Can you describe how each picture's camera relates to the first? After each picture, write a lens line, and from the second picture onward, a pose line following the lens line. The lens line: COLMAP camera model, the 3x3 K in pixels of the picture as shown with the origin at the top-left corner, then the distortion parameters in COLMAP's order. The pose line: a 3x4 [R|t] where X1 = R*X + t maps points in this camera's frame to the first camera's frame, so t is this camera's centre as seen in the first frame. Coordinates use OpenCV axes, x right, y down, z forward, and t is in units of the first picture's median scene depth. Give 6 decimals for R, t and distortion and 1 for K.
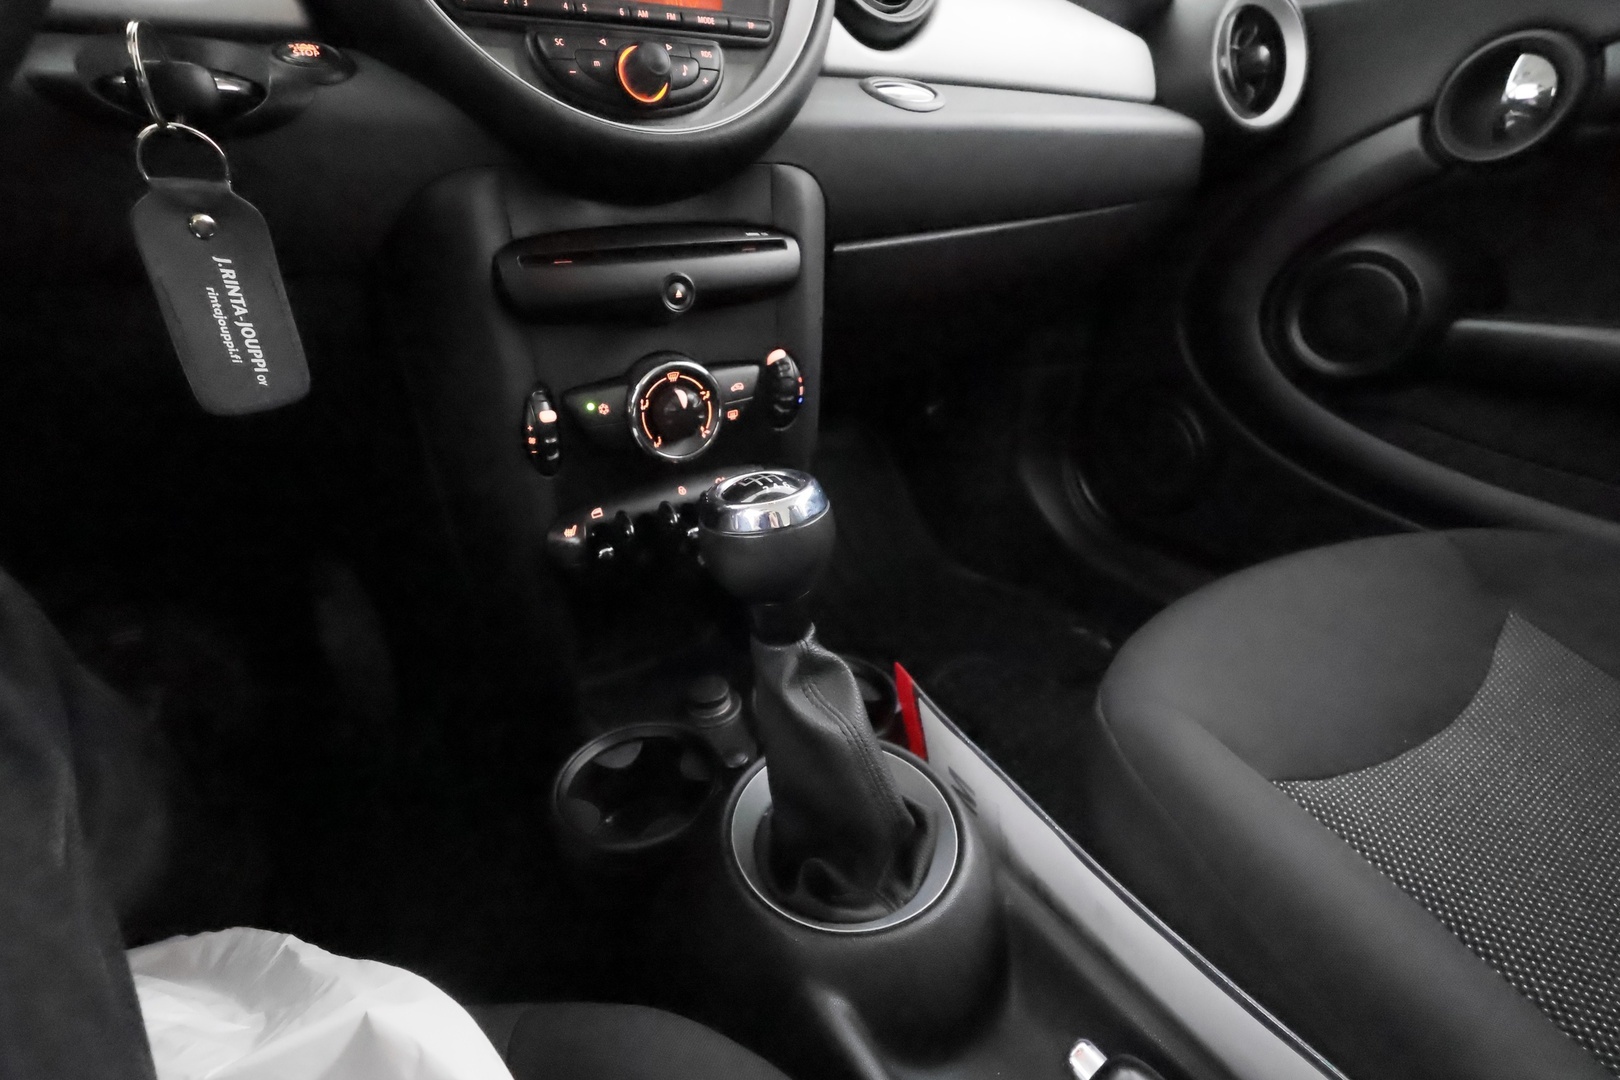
lens RADIAL K [[743.8, 0, 808.7], [0, 743.8, 538.1], [0, 0, 1]] dist [-0.003380, 0.000949]
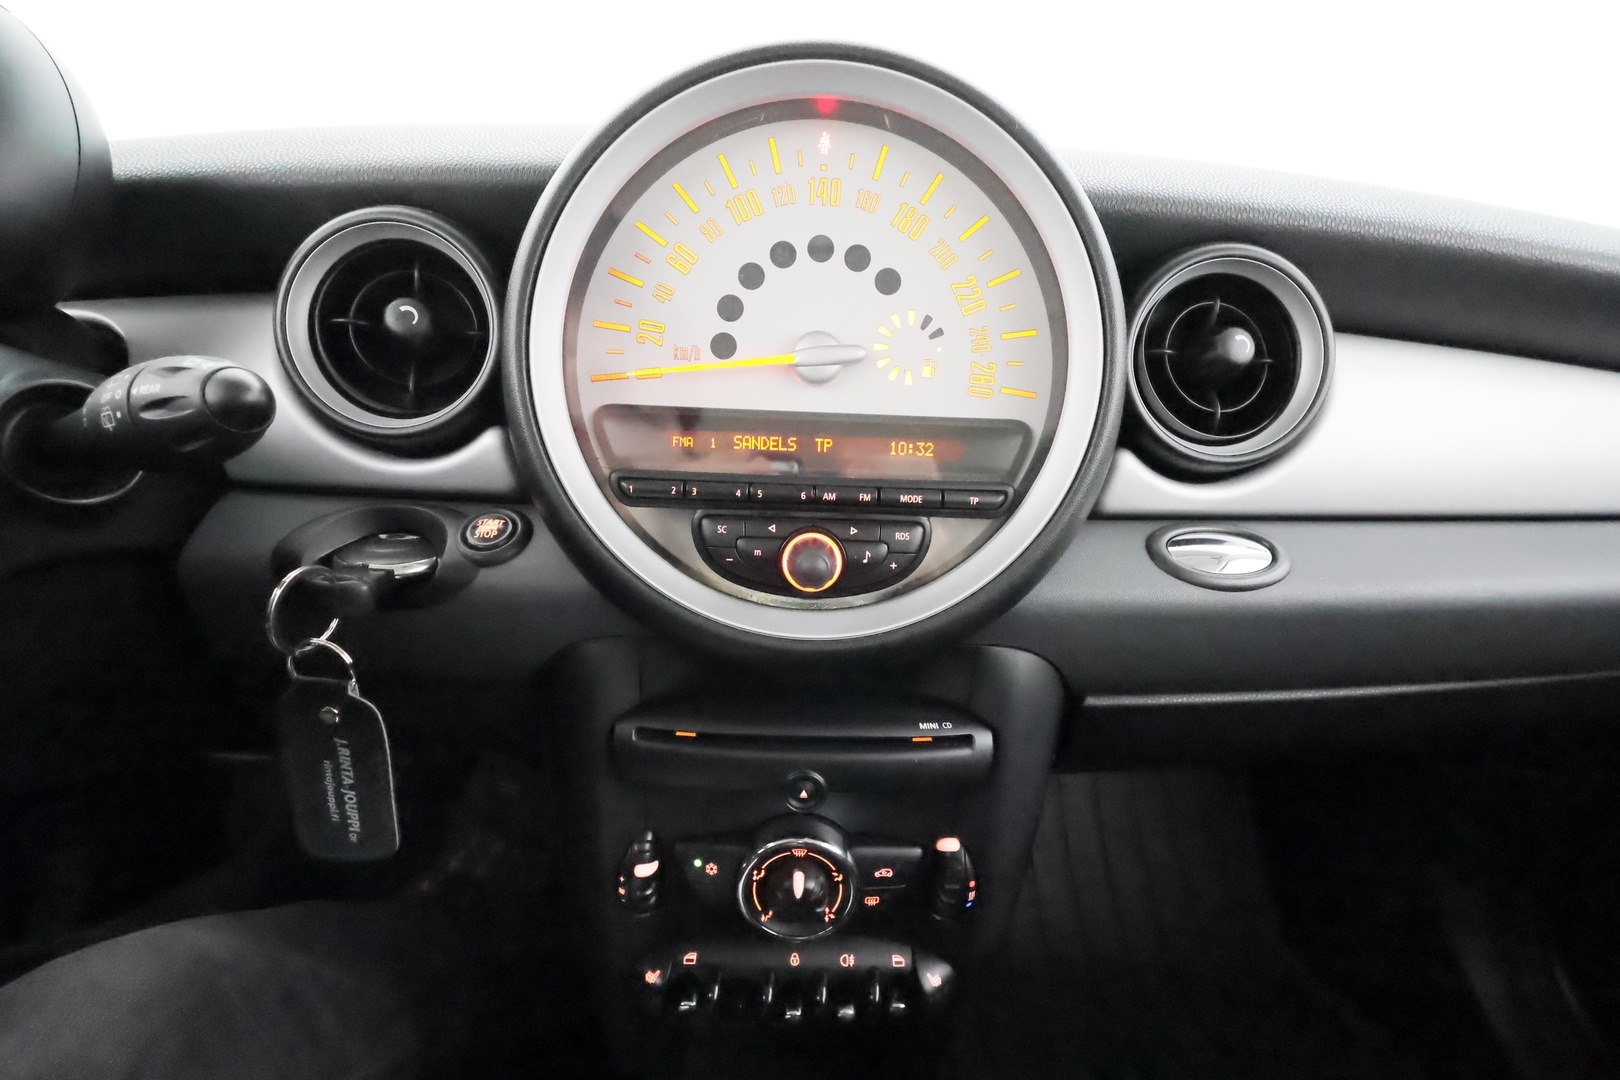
lens RADIAL K [[743.8, 0, 809.7], [0, 743.8, 547.7], [0, 0, 1]] dist [-0.003380, 0.000949]
pose [[0.834762, 0.226411, -0.501907, 0.172558], [-0.281068, 0.959055, -0.034835, -0.525067], [0.473469, 0.170149, 0.864220, 0.222182]]
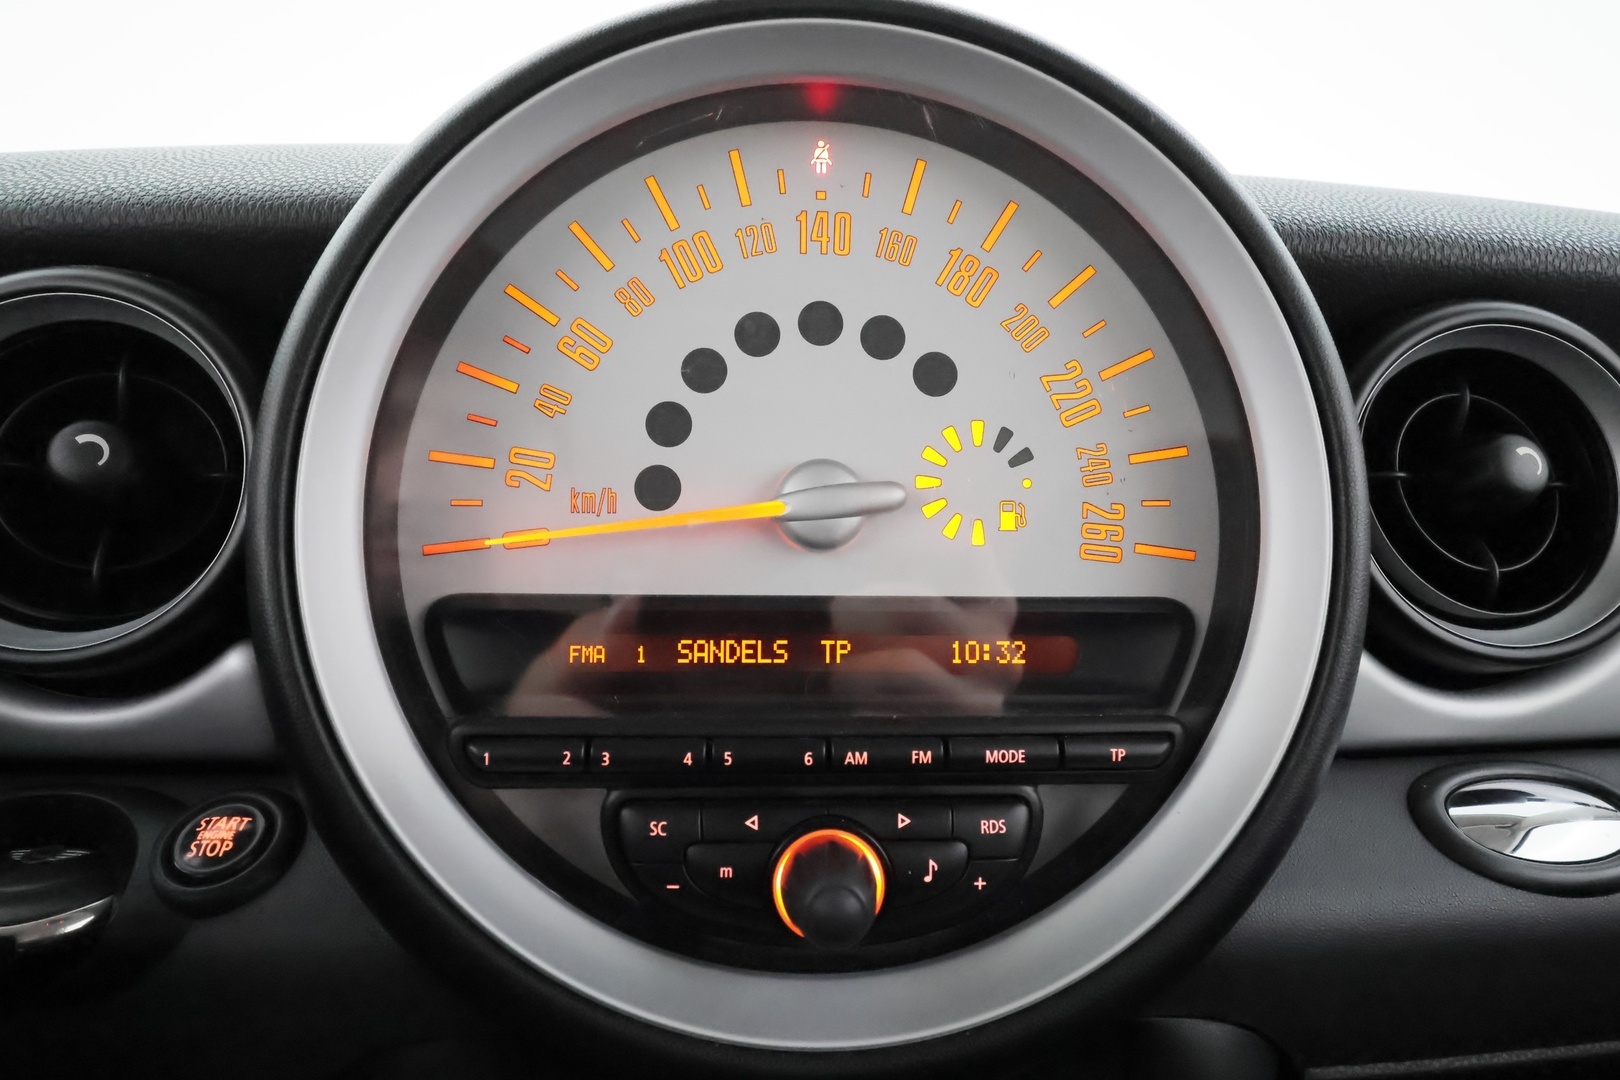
lens RADIAL K [[968.1, 0, 808.9], [0, 968.1, 541.3], [0, 0, 1]] dist [0.003594, 0.000158]
pose [[0.860129, 0.122001, -0.495272, 0.030494], [-0.246160, 0.949706, -0.193557, -0.608101], [0.446748, 0.288400, 0.846901, 0.371501]]
